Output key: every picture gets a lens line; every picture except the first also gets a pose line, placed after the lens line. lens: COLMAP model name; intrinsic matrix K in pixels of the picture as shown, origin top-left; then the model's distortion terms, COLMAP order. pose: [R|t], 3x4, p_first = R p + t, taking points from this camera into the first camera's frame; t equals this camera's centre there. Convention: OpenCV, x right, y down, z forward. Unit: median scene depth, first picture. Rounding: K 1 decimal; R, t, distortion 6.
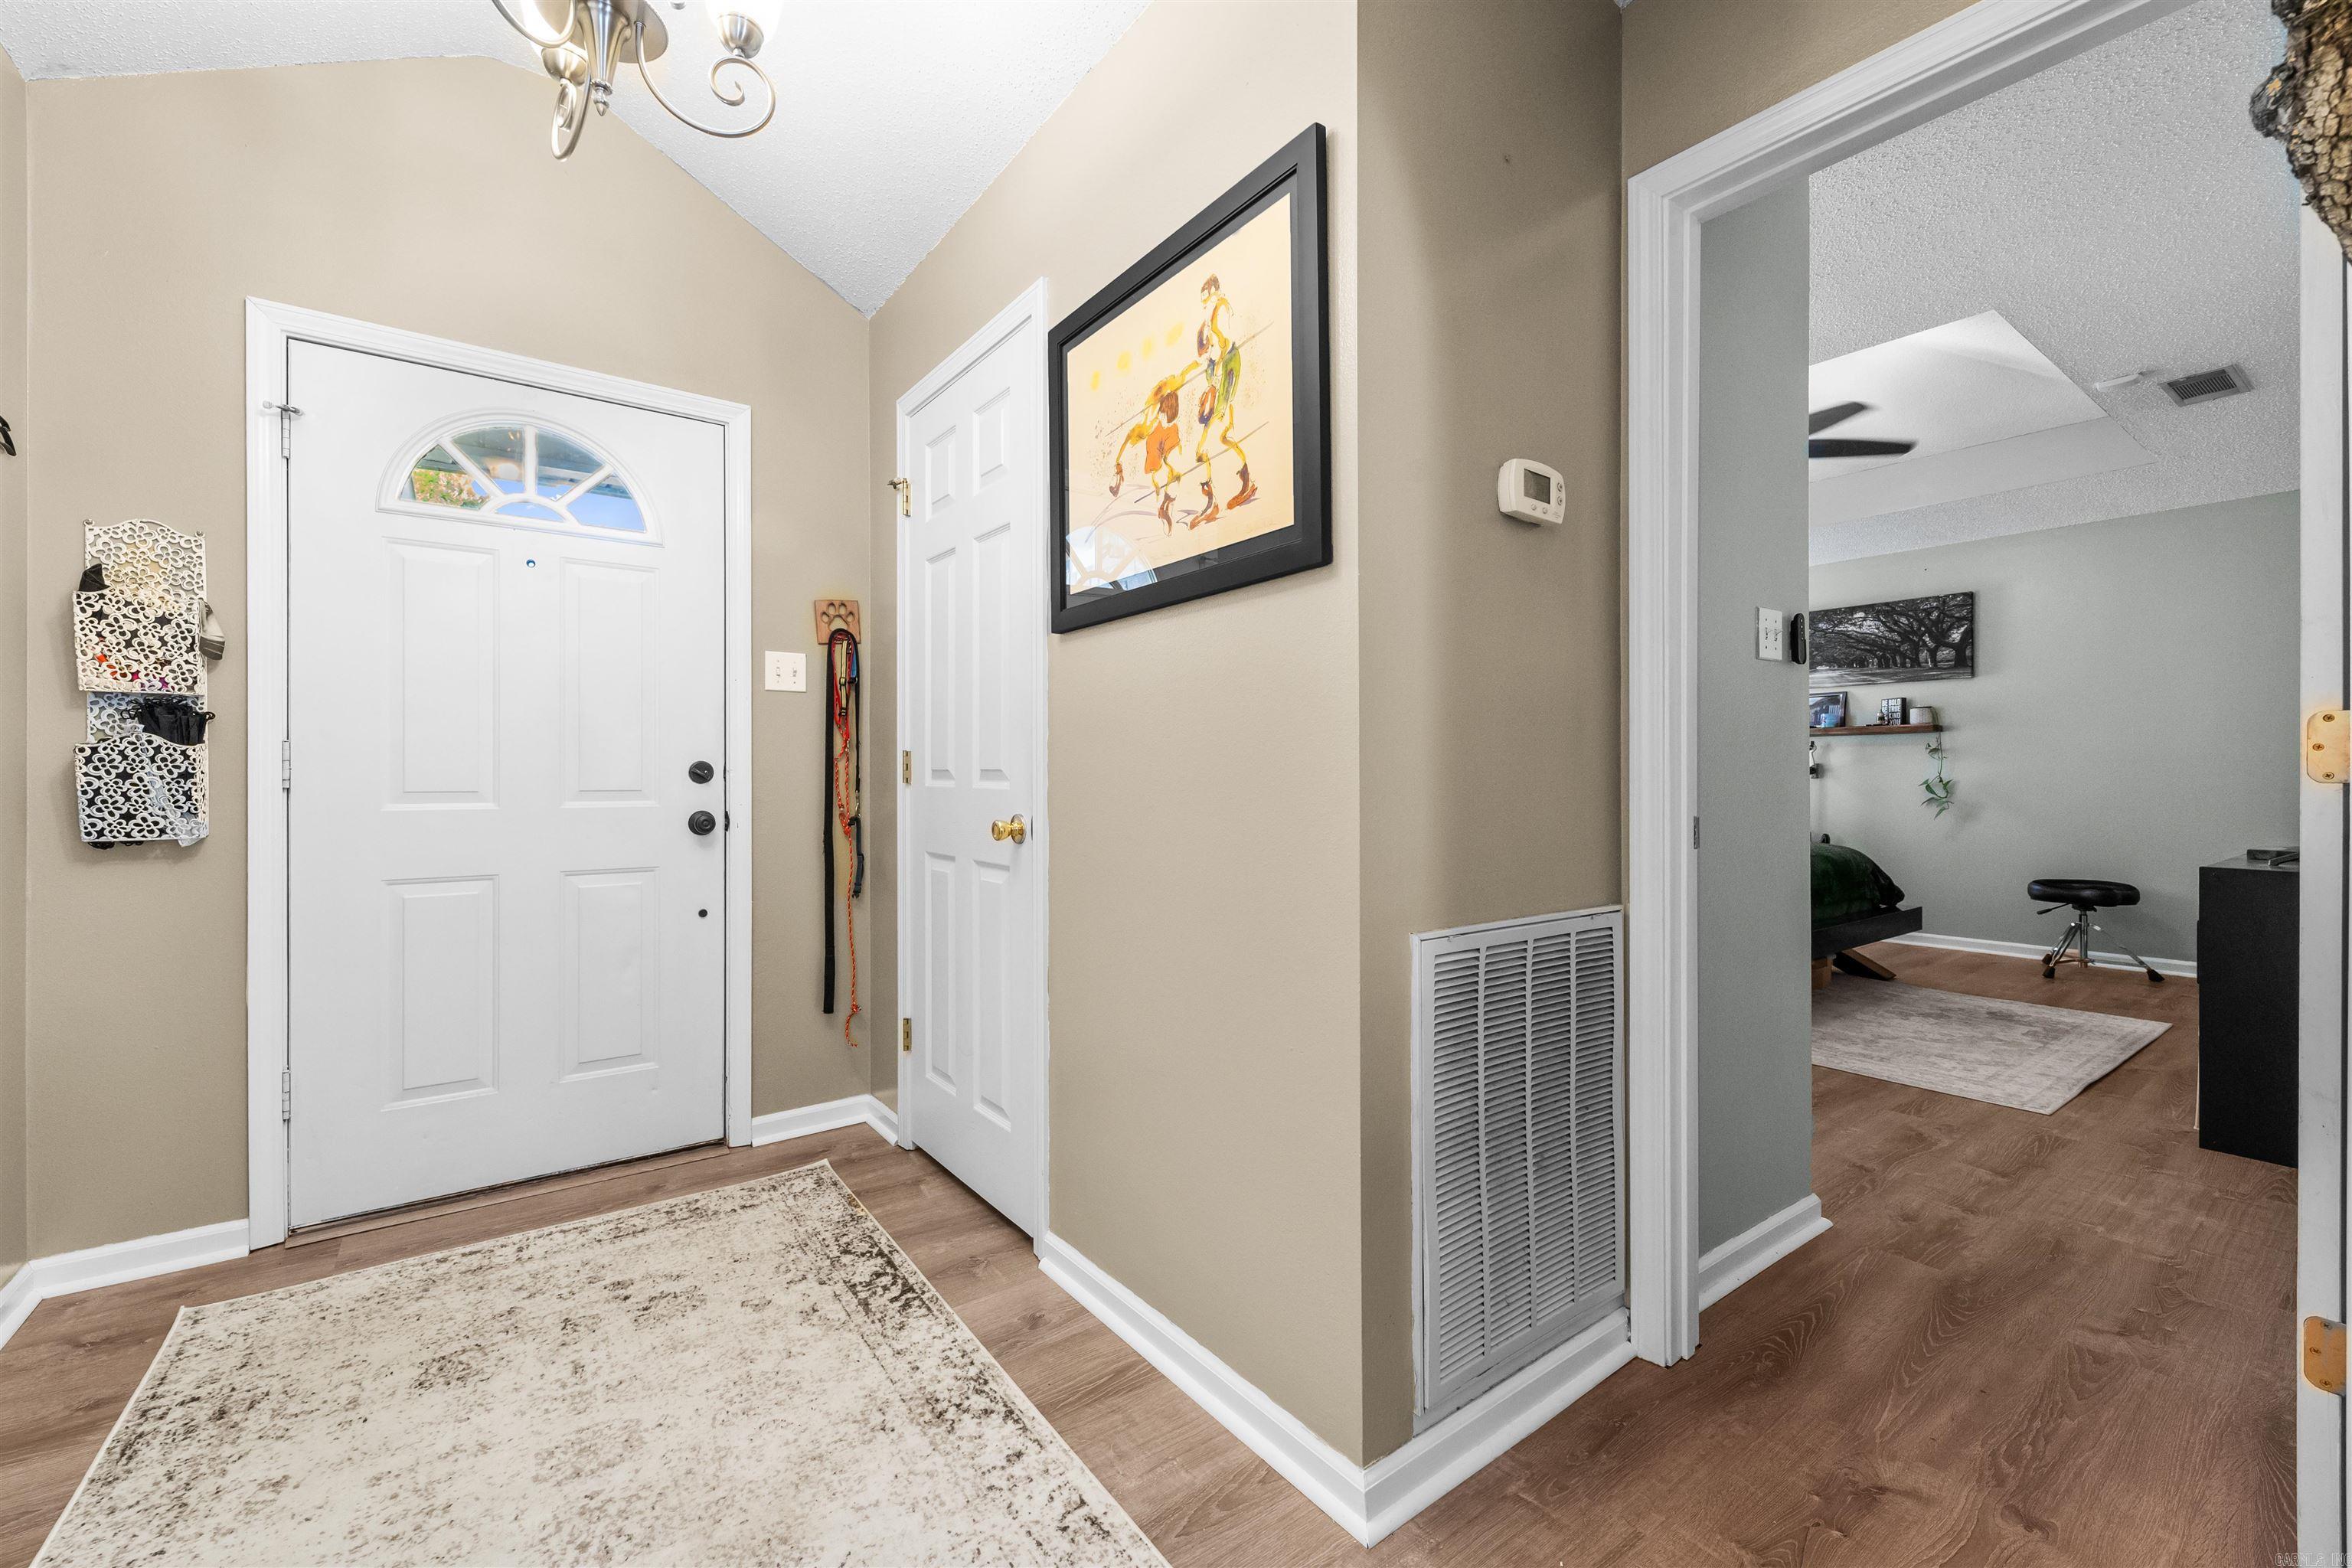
lens RADIAL K [[964.8, 0, 1162.4], [0, 964.8, 777.8], [0, 0, 1]] dist [0.007954, -0.003978]
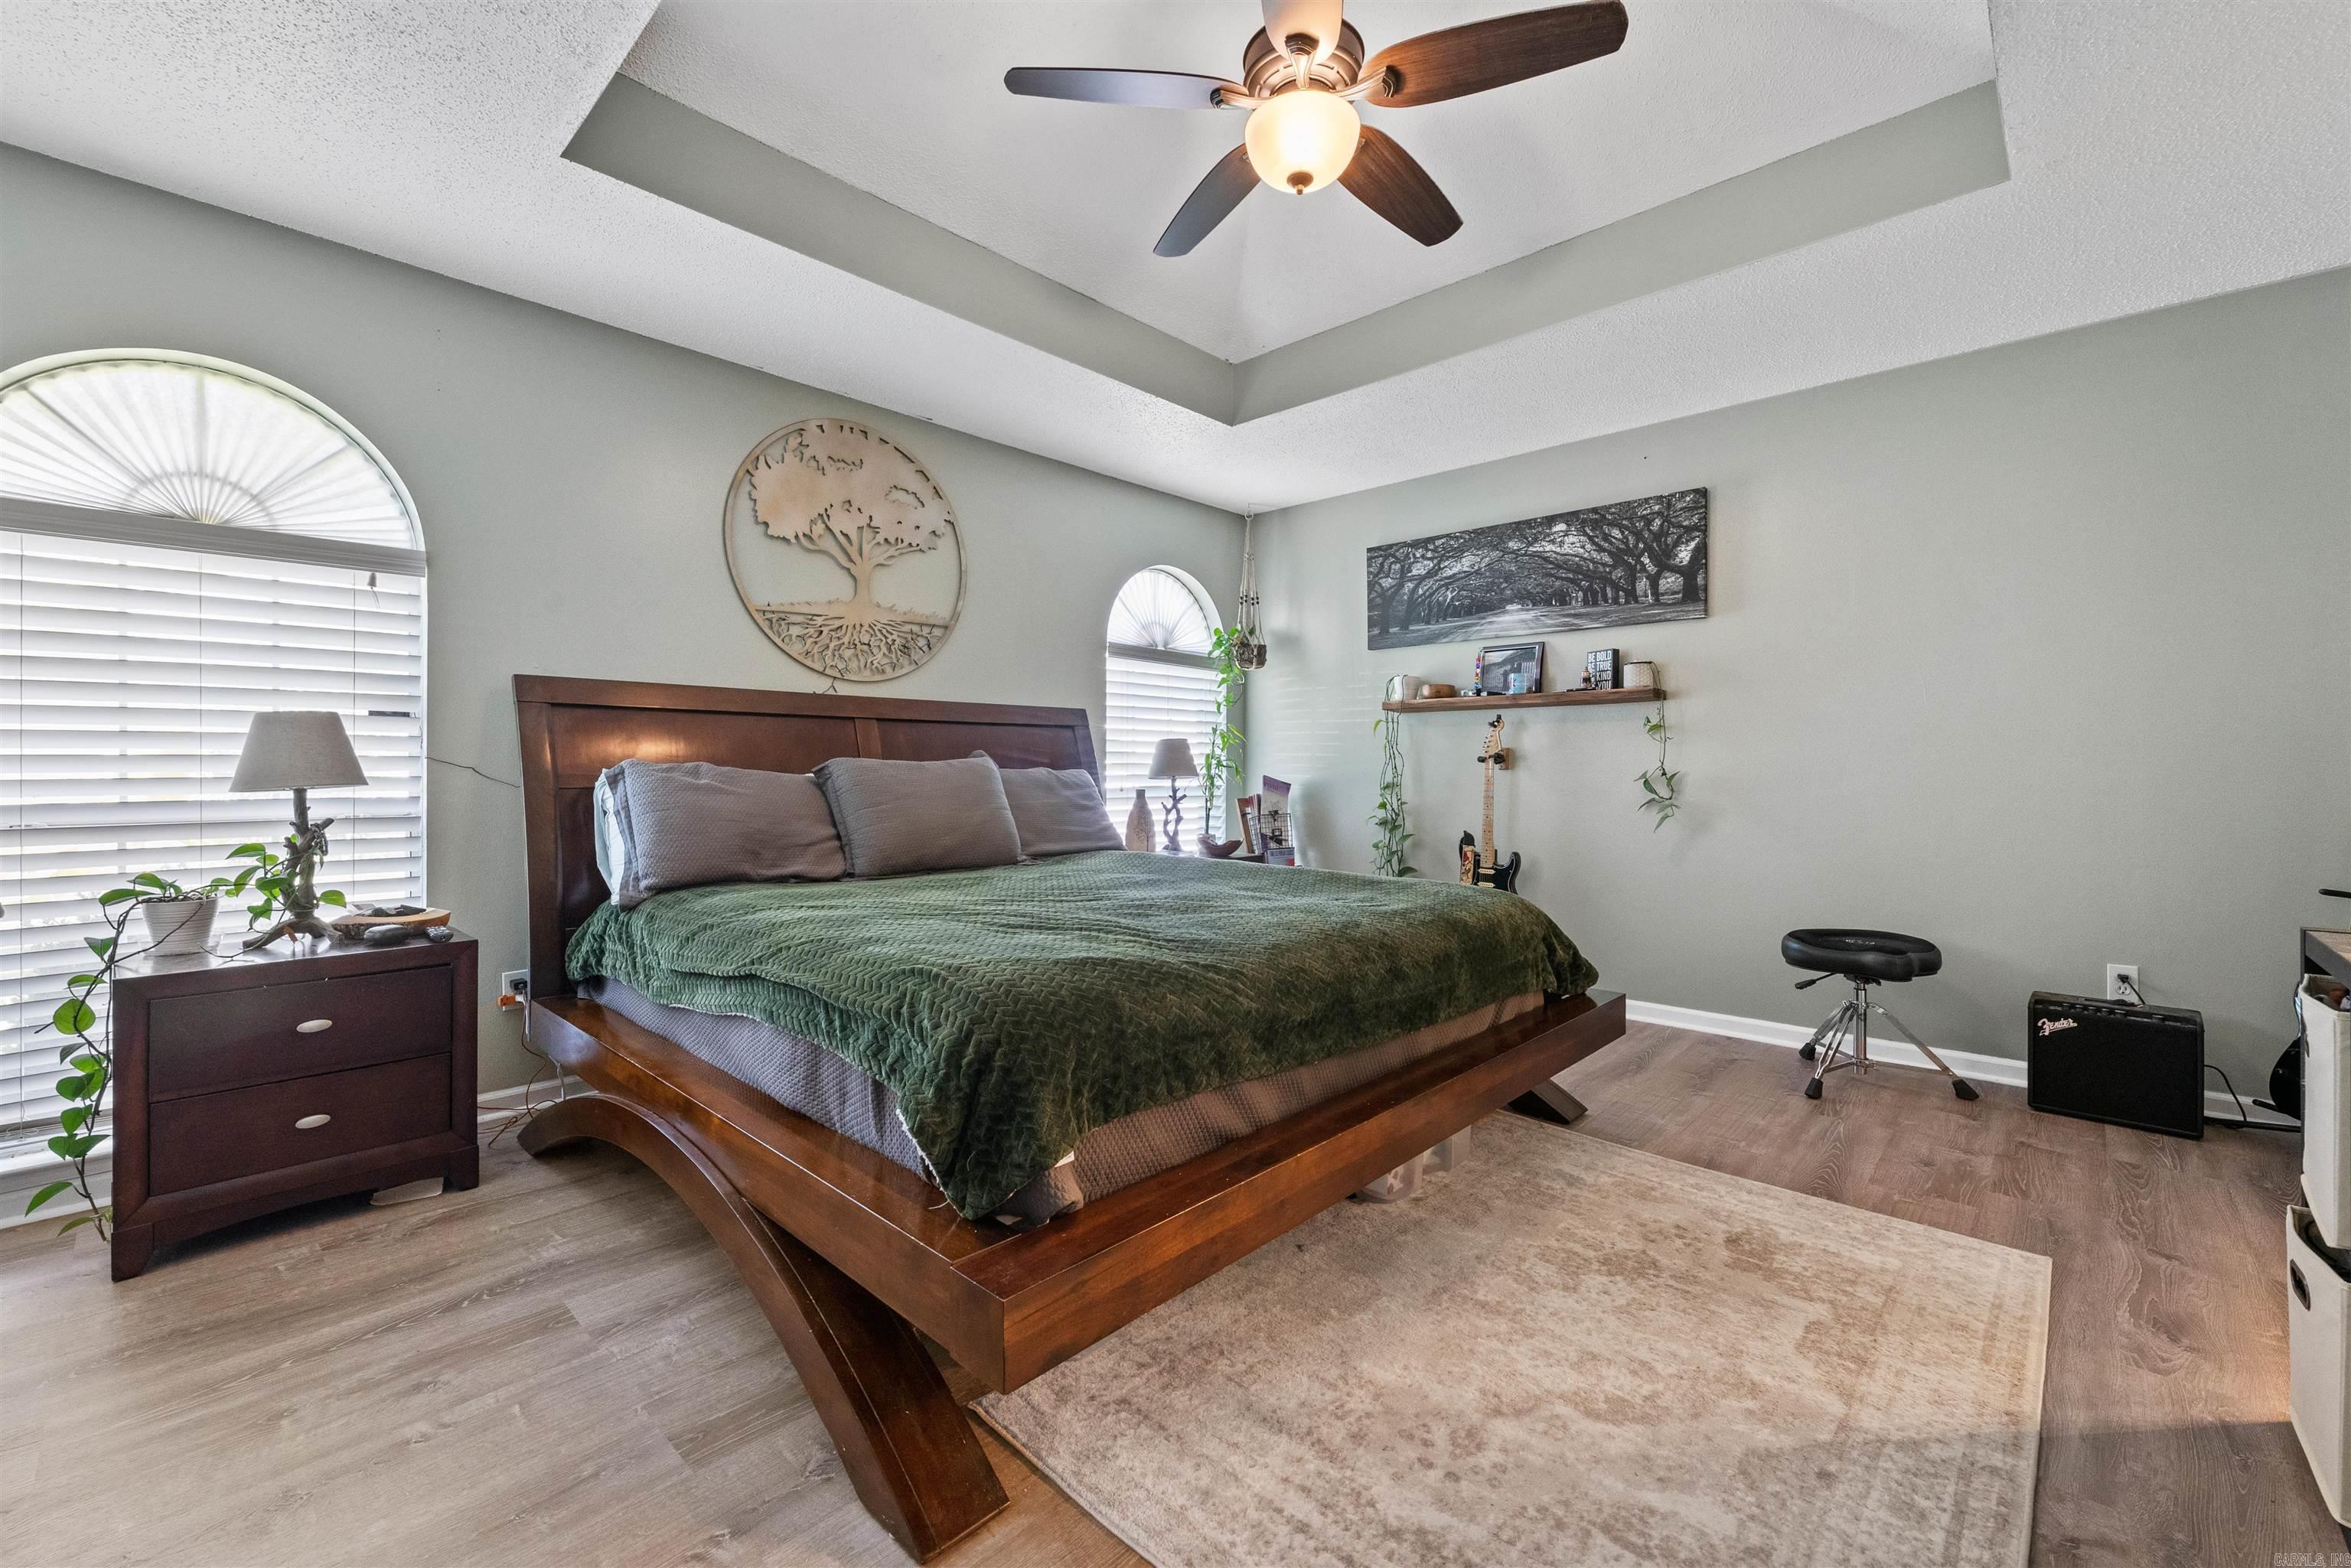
lens RADIAL K [[964.4, 0, 1174.3], [0, 964.4, 769.2], [0, 0, 1]] dist [0.007954, -0.003978]
pose [[0.982220, 0.001919, 0.187722, 0.346519], [-0.001776, 0.999998, -0.000927, 0.001436], [-0.187723, 0.000577, 0.982222, 0.408221]]
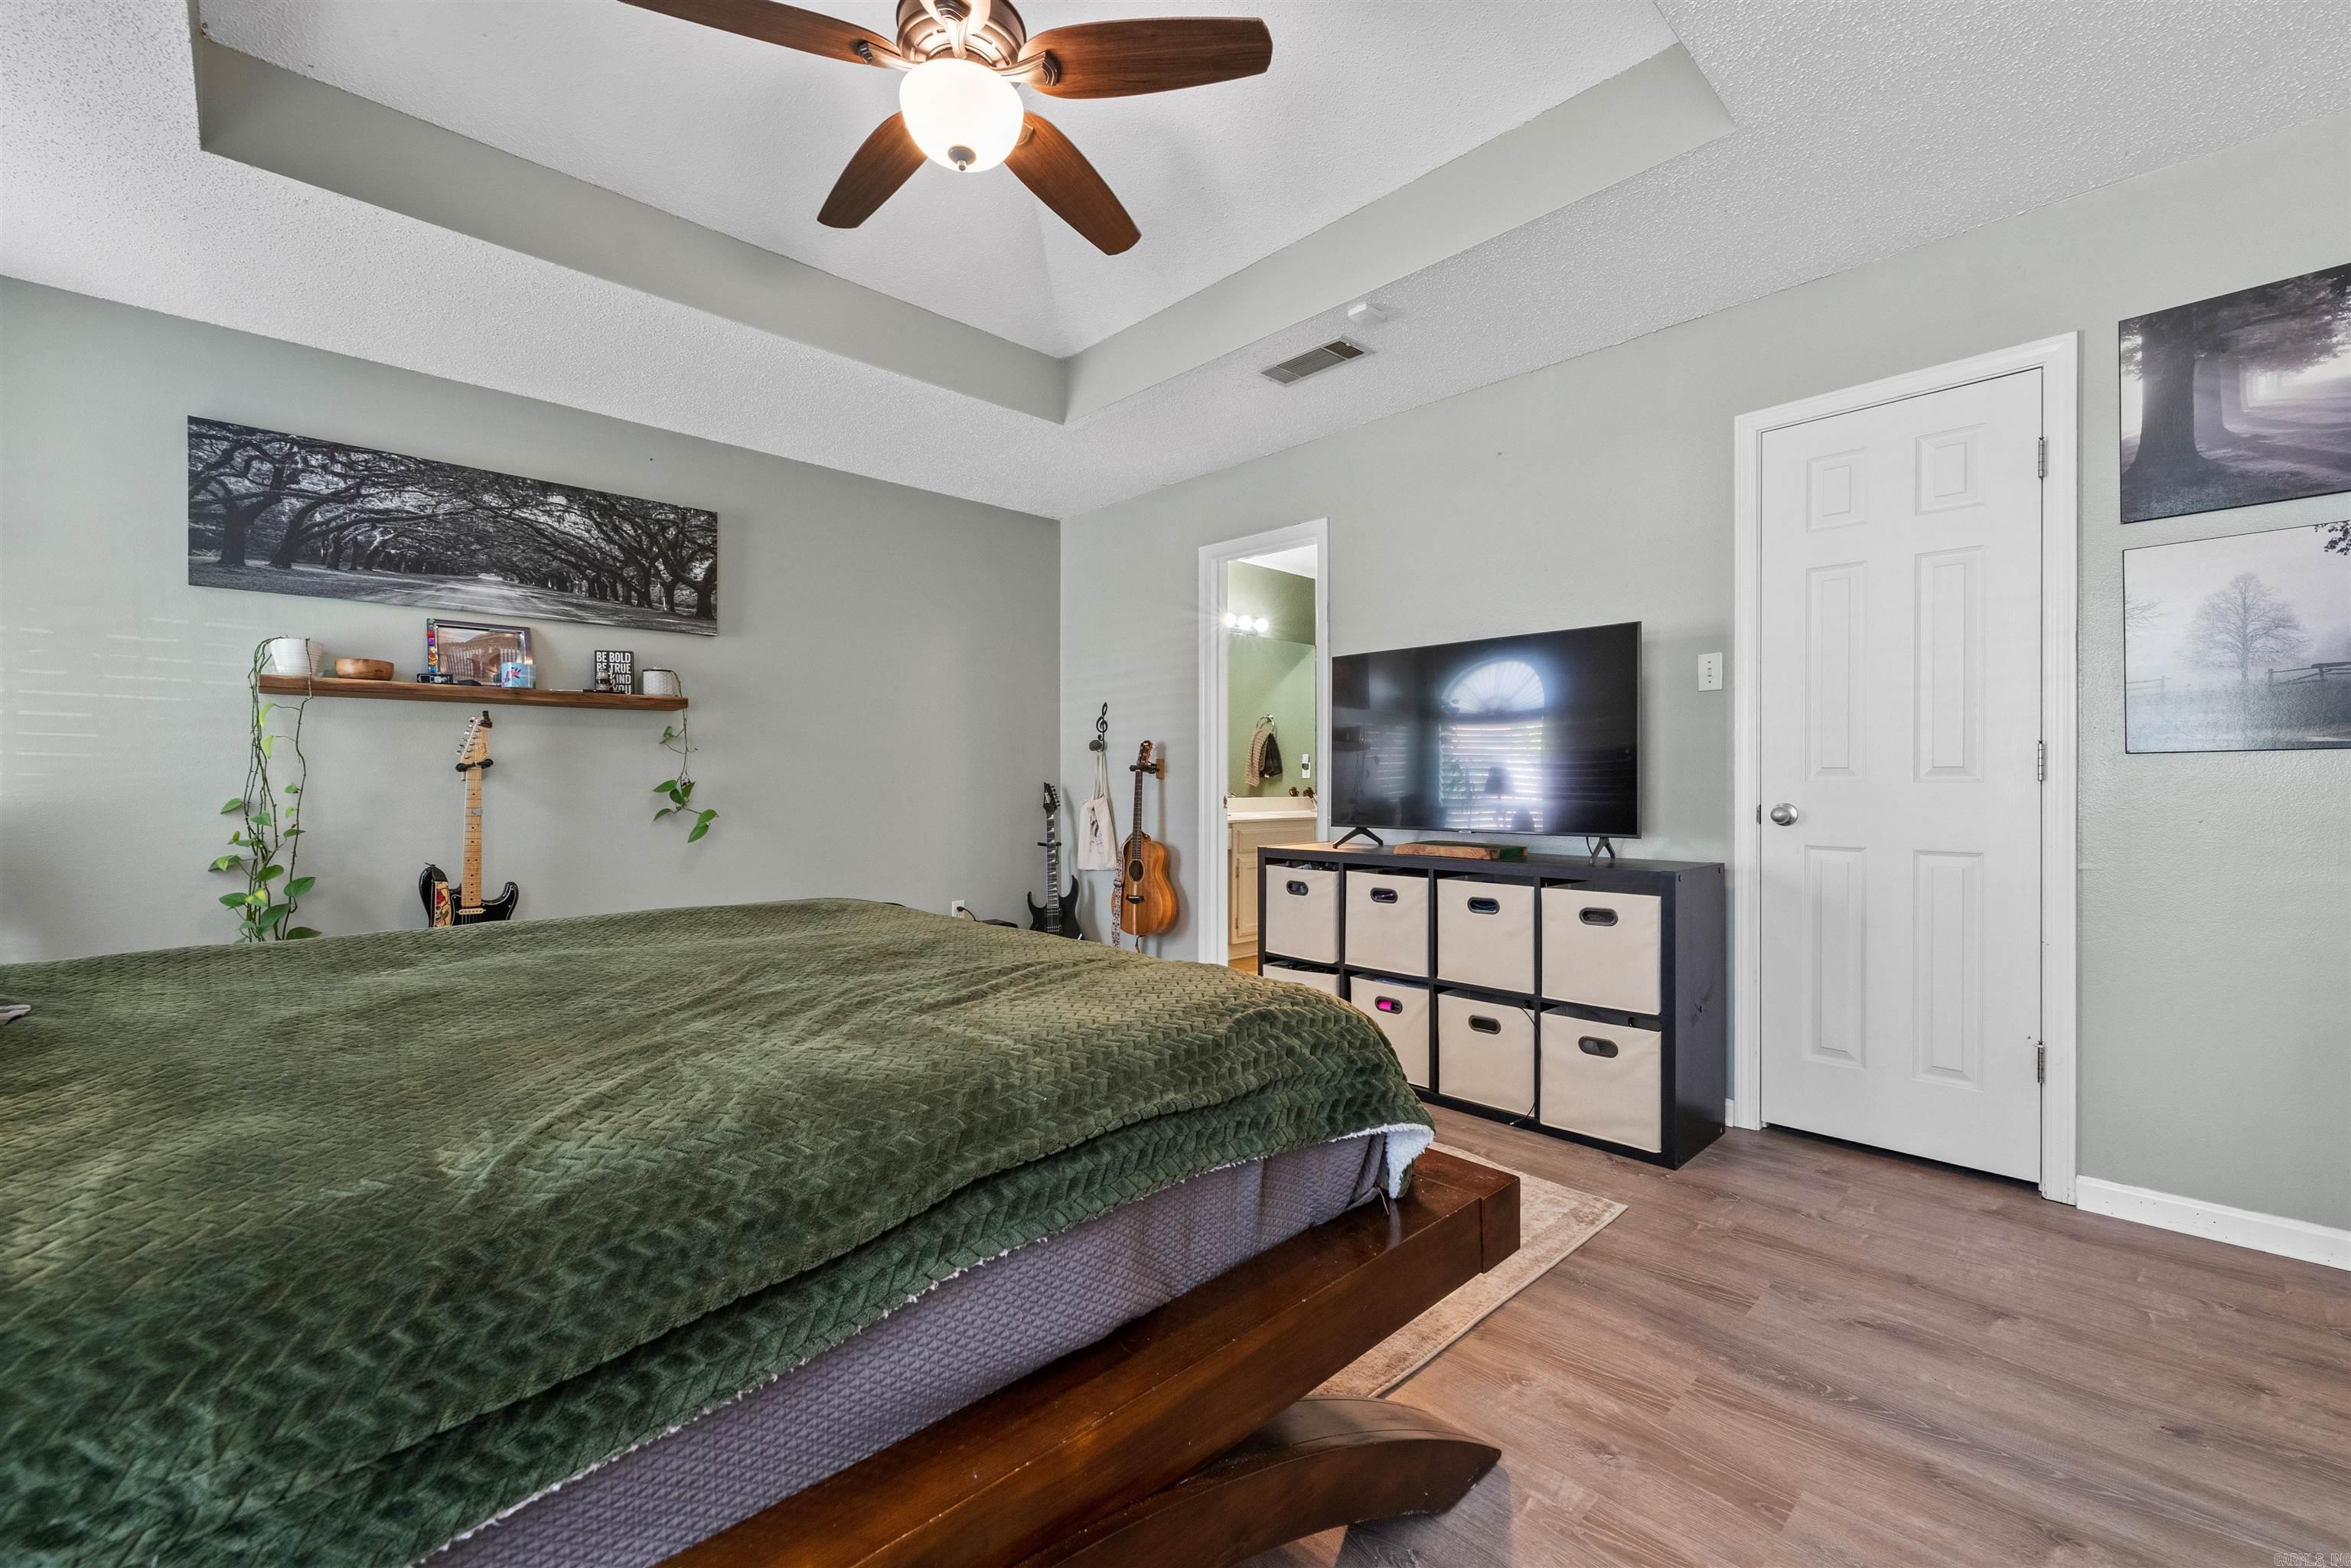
lens RADIAL K [[964.4, 0, 1177.4], [0, 964.4, 786.0], [0, 0, 1]] dist [0.007954, -0.003978]
pose [[-0.136162, -0.006673, 0.990664, 0.095717], [0.000334, 0.999977, 0.006782, 0.000221], [-0.990687, 0.001255, -0.136157, 0.745122]]
